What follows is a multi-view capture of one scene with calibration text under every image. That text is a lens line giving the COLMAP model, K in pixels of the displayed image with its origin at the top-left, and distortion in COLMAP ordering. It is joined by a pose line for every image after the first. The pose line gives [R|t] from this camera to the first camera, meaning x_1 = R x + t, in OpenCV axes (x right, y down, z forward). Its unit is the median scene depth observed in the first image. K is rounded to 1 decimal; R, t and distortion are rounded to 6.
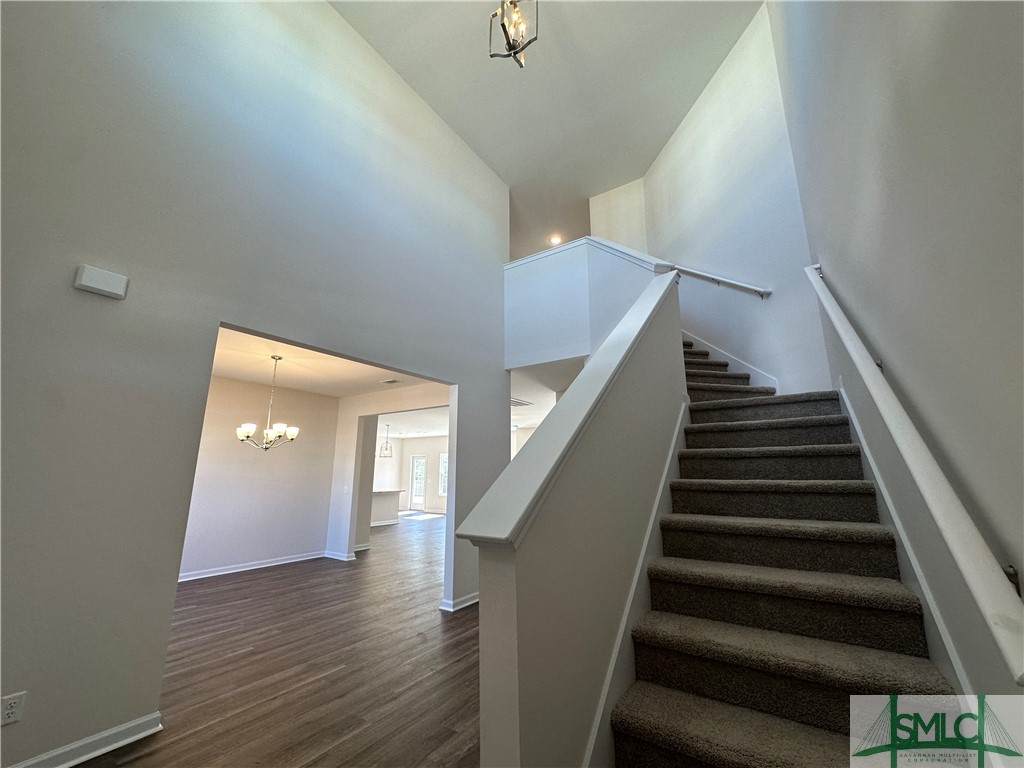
lens RADIAL K [[408.2, 0, 511.3], [0, 408.2, 384.2], [0, 0, 1]] dist [-0.001695, -0.000006]
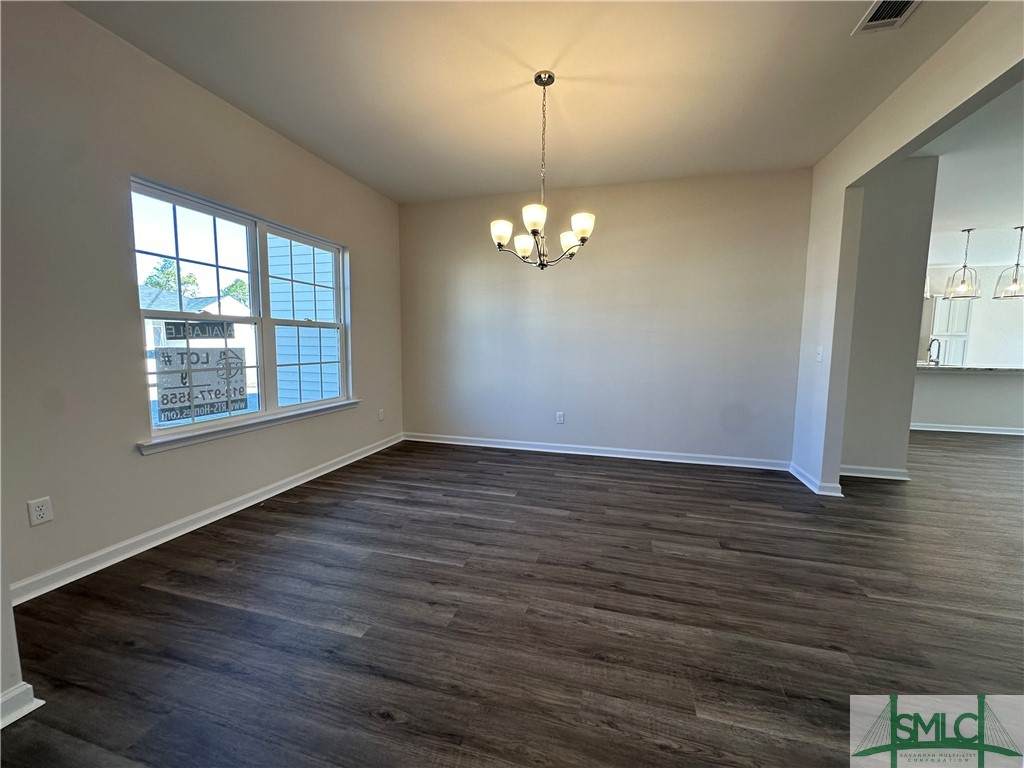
lens RADIAL K [[408.2, 0, 511.1], [0, 408.2, 382.6], [0, 0, 1]] dist [-0.001695, -0.000006]
pose [[0.310632, 0.092525, -0.946016, -0.109946], [0.195910, 0.967651, 0.158969, 0.253550], [0.930122, -0.234715, 0.282457, 0.920477]]
